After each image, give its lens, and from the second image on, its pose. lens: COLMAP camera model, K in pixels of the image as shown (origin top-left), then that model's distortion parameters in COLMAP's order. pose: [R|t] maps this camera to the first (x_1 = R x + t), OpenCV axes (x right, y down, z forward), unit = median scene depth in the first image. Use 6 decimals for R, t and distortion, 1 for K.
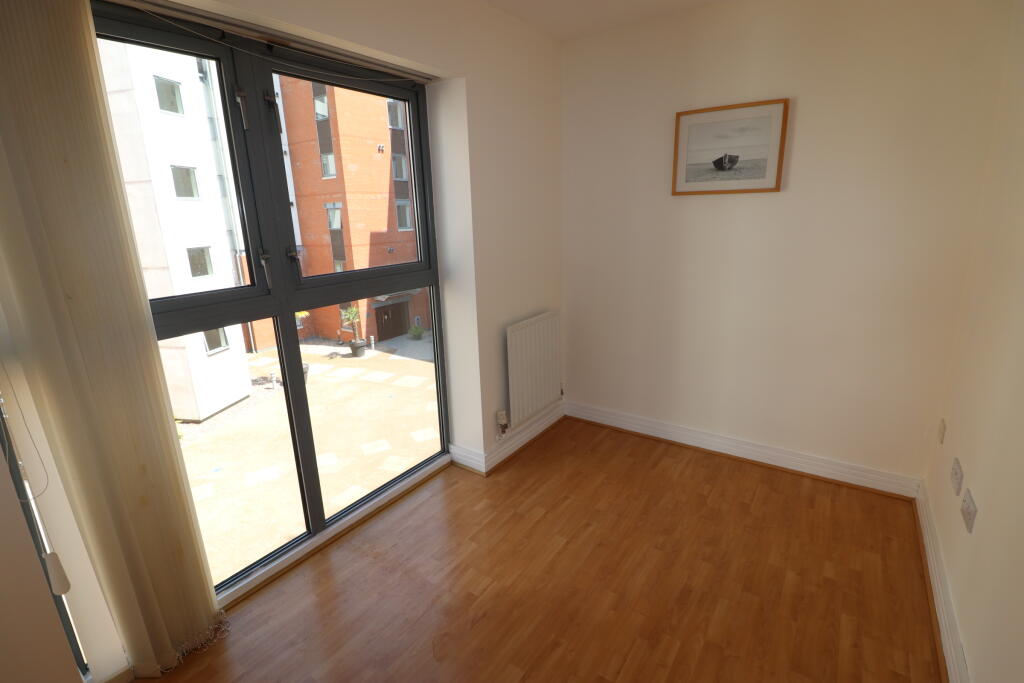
lens RADIAL K [[479.2, 0, 505.5], [0, 479.2, 320.4], [0, 0, 1]] dist [0.000077, -0.015449]
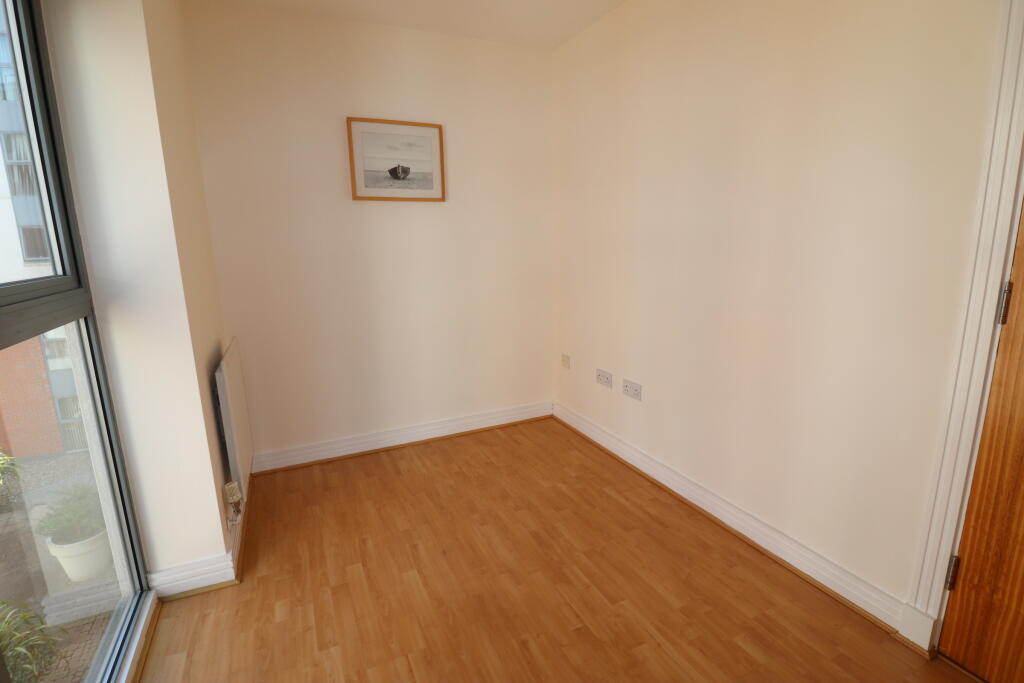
lens RADIAL K [[479.2, 0, 505.5], [0, 479.2, 320.4], [0, 0, 1]] dist [0.000077, -0.015449]
pose [[0.498175, -0.128455, 0.857509, -0.419435], [0.196874, 0.979893, 0.032414, 0.013705], [-0.844430, 0.152673, 0.513447, 0.300180]]
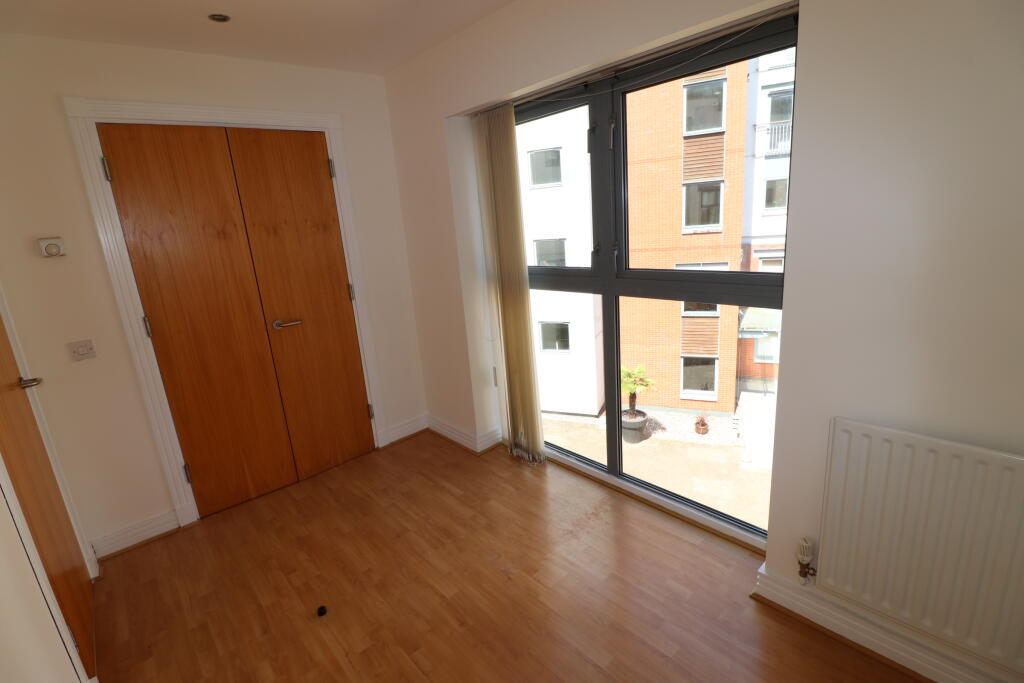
lens RADIAL K [[479.2, 0, 505.5], [0, 479.2, 320.4], [0, 0, 1]] dist [0.000077, -0.015449]
pose [[-0.223586, 0.257408, -0.940080, 0.631044], [-0.128040, 0.948382, 0.290134, -0.220474], [0.966238, 0.185238, -0.179086, 0.772542]]
